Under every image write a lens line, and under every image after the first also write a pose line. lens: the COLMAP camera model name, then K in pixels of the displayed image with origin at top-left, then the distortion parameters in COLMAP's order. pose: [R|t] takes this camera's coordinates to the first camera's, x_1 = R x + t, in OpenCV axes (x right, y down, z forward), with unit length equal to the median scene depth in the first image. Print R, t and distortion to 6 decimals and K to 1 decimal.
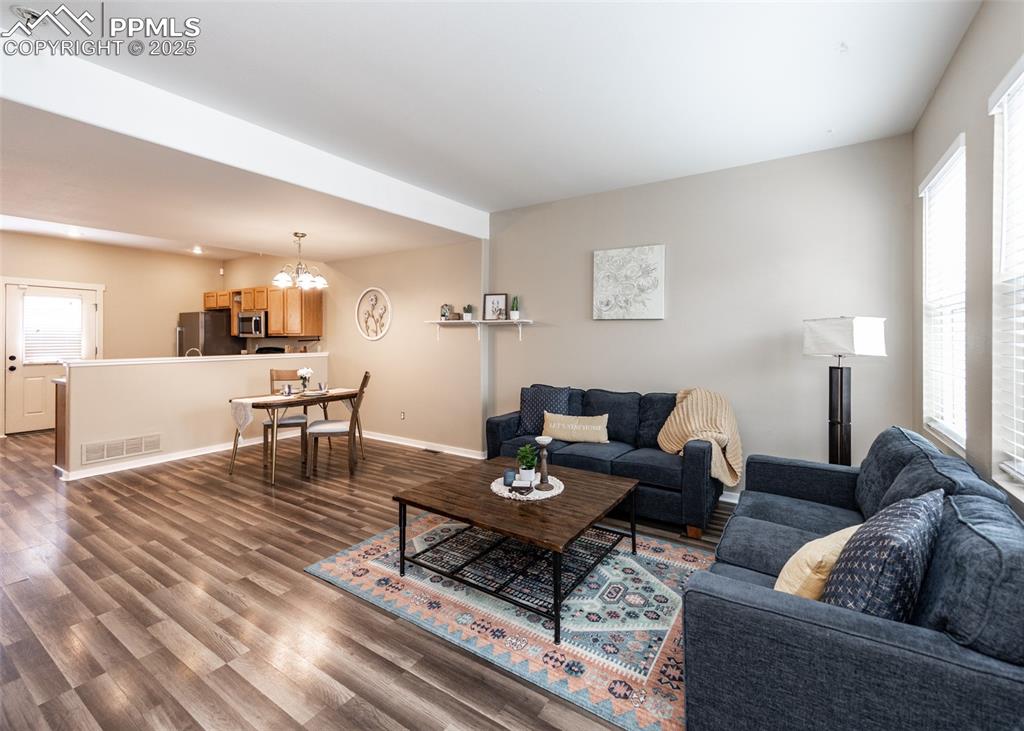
lens RADIAL K [[445.9, 0, 509.5], [0, 445.9, 342.7], [0, 0, 1]] dist [0.005374, -0.000320]
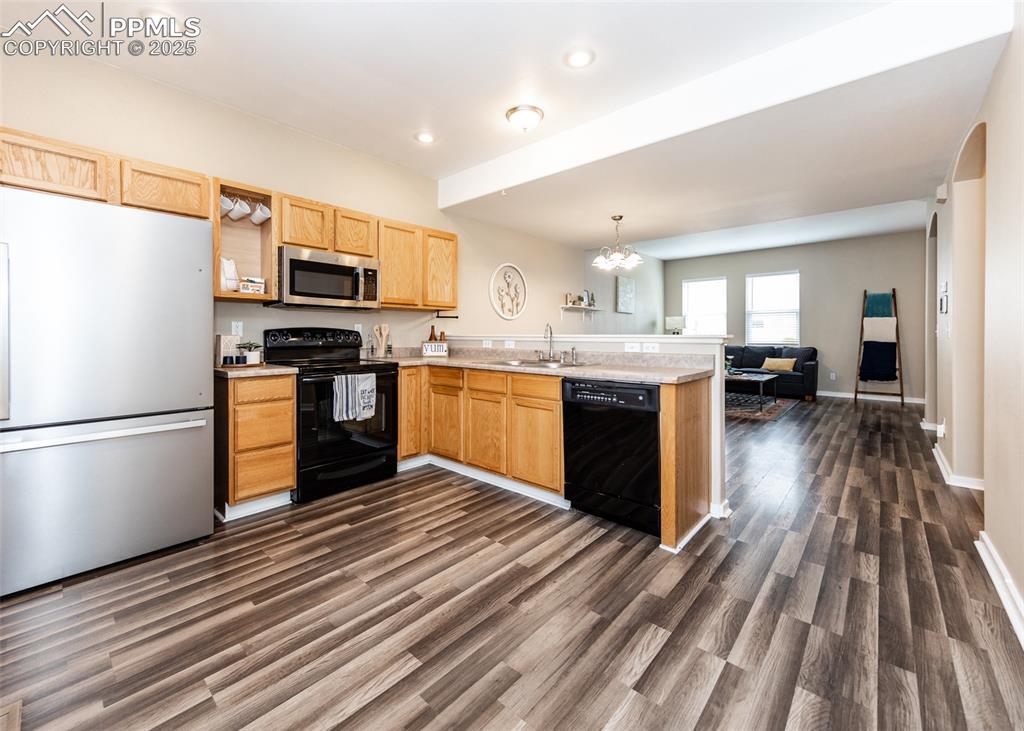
lens RADIAL K [[433.0, 0, 502.1], [0, 433.0, 344.8], [0, 0, 1]] dist [0.005736, -0.000508]
pose [[0.142231, -0.023721, 0.989549, -1.813512], [0.014498, 0.999655, 0.021879, 0.041911], [-0.989727, 0.011234, 0.142525, 1.323655]]
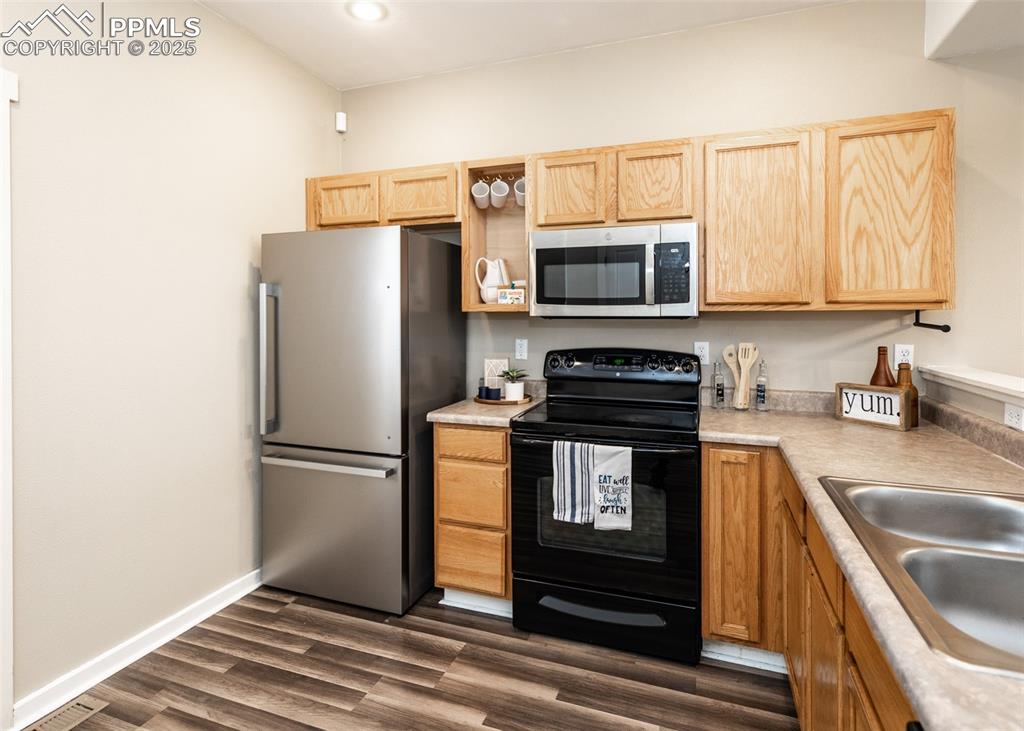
lens RADIAL K [[530.4, 0, 531.5], [0, 530.4, 320.2], [0, 0, 1]] dist [0.002367, -0.000002]
pose [[0.970295, -0.006617, 0.241834, -1.250669], [0.007704, 0.999964, -0.003548, -0.014567], [-0.241802, 0.005306, 0.970311, 1.196295]]
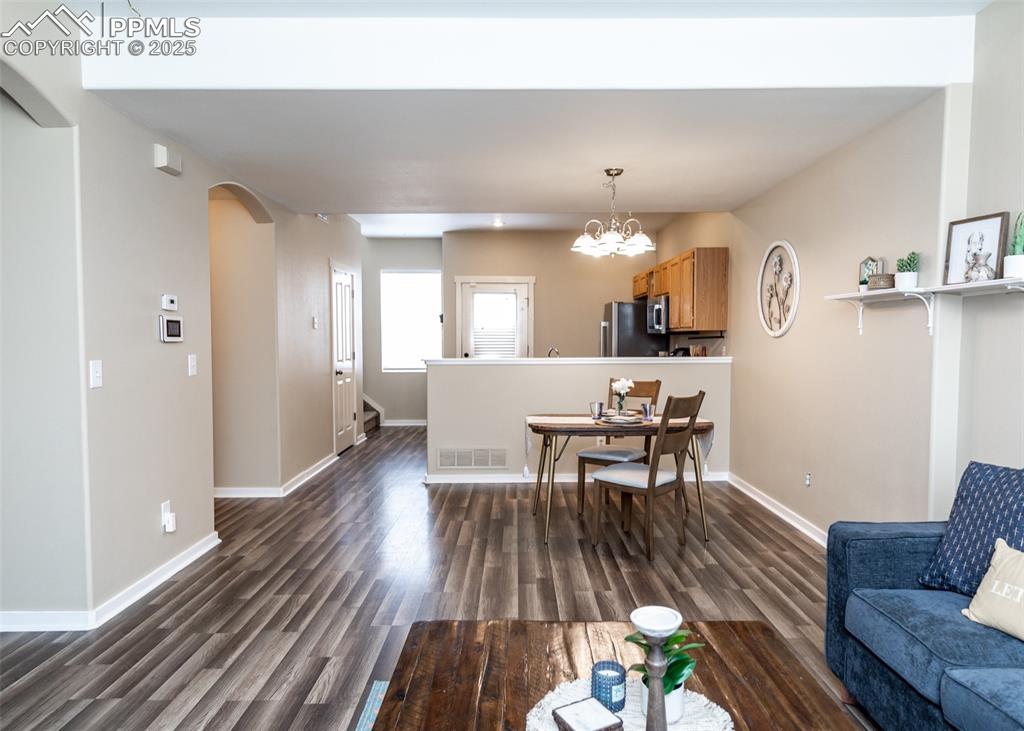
lens RADIAL K [[639.6, 0, 529.6], [0, 639.6, 373.2], [0, 0, 1]] dist [0.005270, -0.000974]
pose [[0.568412, 0.044115, -0.821560, 0.270090], [-0.006994, 0.998784, 0.048793, 0.005112], [0.822714, -0.021989, 0.568030, 0.429456]]
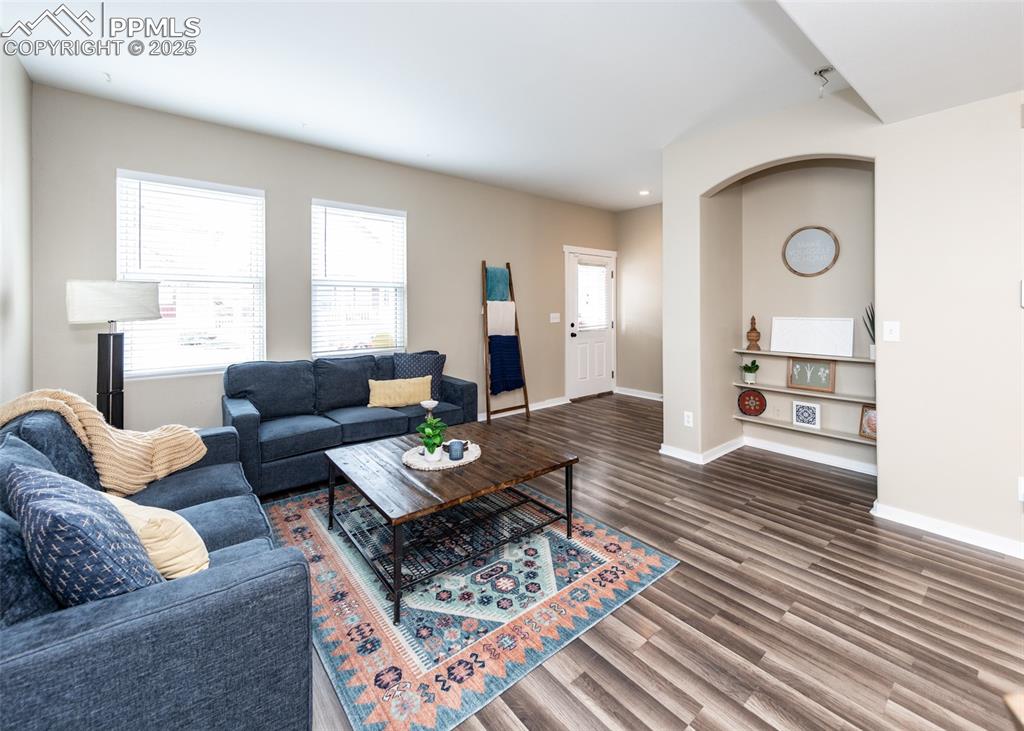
lens RADIAL K [[433.0, 0, 544.6], [0, 433.0, 303.8], [0, 0, 1]] dist [0.005736, -0.000508]
pose [[-0.962237, 0.005959, 0.272147, -0.284442], [0.005978, 0.999982, -0.000760, -0.000459], [-0.272146, 0.000895, -0.962255, 1.222385]]
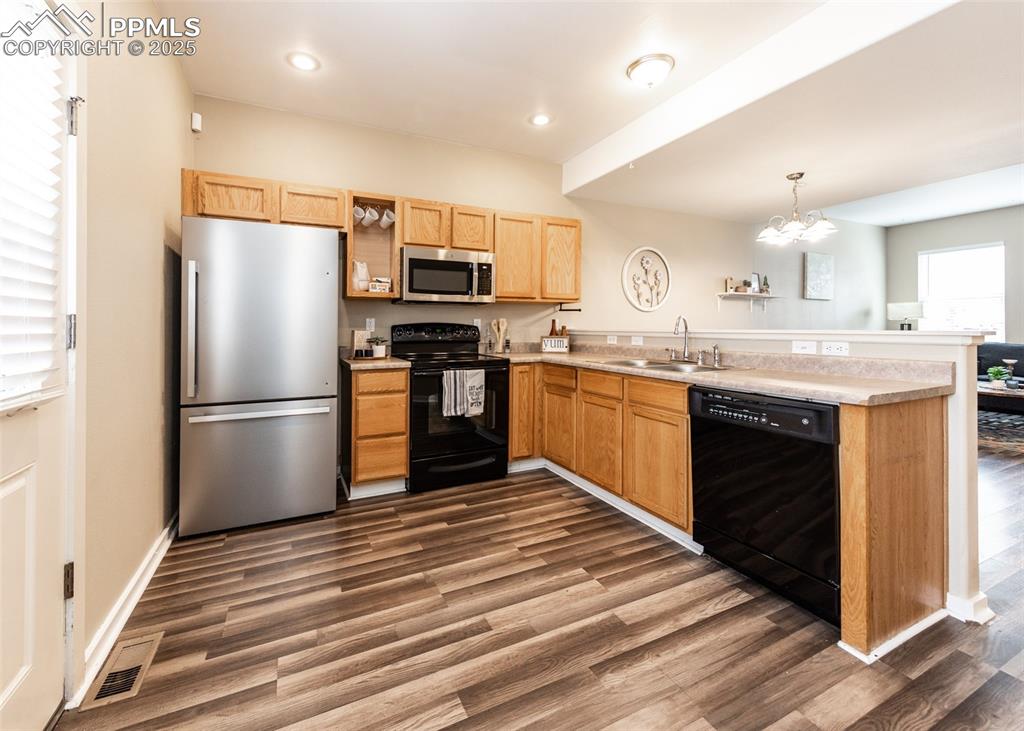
lens RADIAL K [[433.0, 0, 471.0], [0, 433.0, 334.3], [0, 0, 1]] dist [0.005736, -0.000508]
pose [[0.529387, -0.015483, 0.848239, -1.729823], [0.015733, 0.999841, 0.008431, 0.038075], [-0.848235, 0.008882, 0.529546, 1.275438]]
